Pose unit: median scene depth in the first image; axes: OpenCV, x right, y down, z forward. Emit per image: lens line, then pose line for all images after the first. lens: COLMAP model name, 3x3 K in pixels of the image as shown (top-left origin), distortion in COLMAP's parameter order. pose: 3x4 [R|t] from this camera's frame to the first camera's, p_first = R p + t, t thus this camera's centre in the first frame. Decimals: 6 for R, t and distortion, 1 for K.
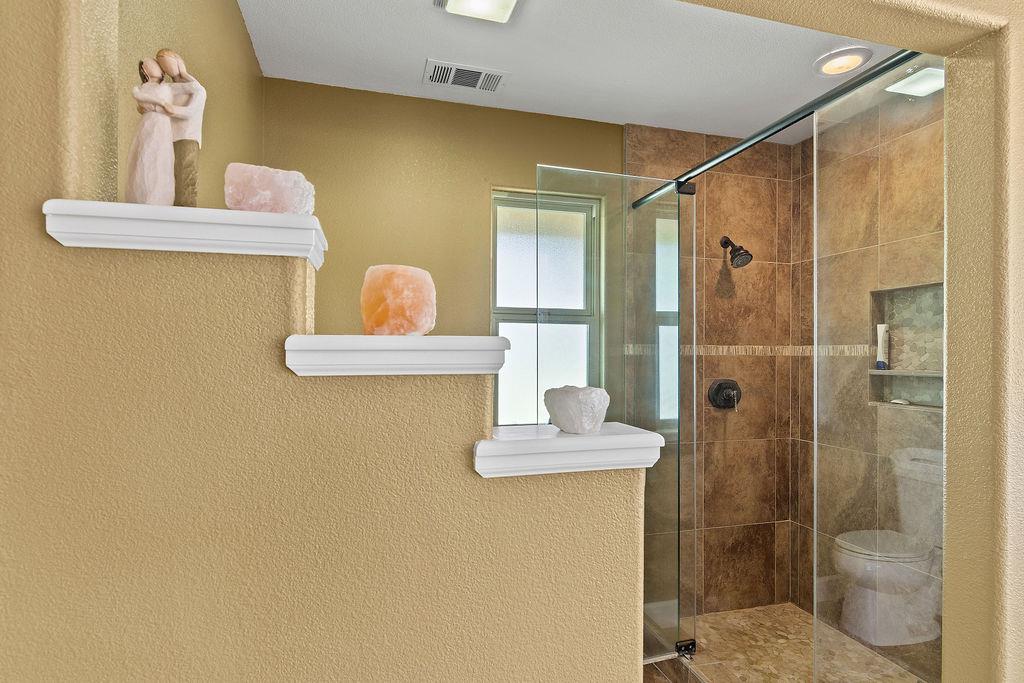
lens RADIAL K [[519.8, 0, 515.5], [0, 519.8, 349.6], [0, 0, 1]] dist [-0.001066, 0.002002]
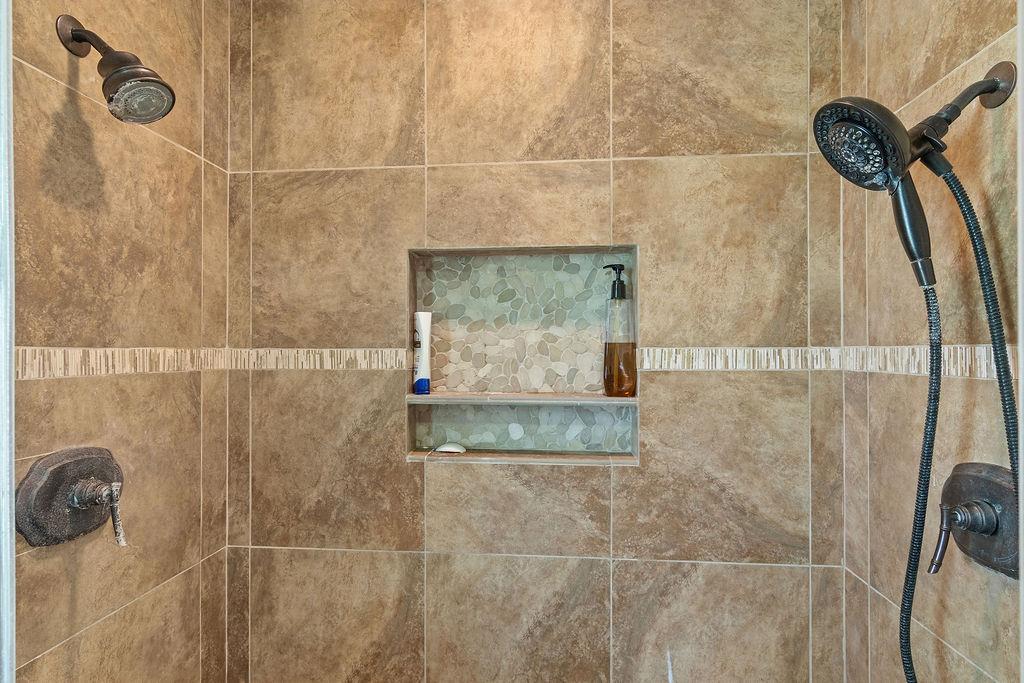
lens RADIAL K [[519.8, 0, 515.5], [0, 519.8, 349.6], [0, 0, 1]] dist [-0.001066, 0.002002]
pose [[0.346521, -0.002207, 0.938040, 0.207073], [-0.006966, 0.999964, 0.004926, -0.011393], [-0.938016, -0.008241, 0.346493, 0.677914]]
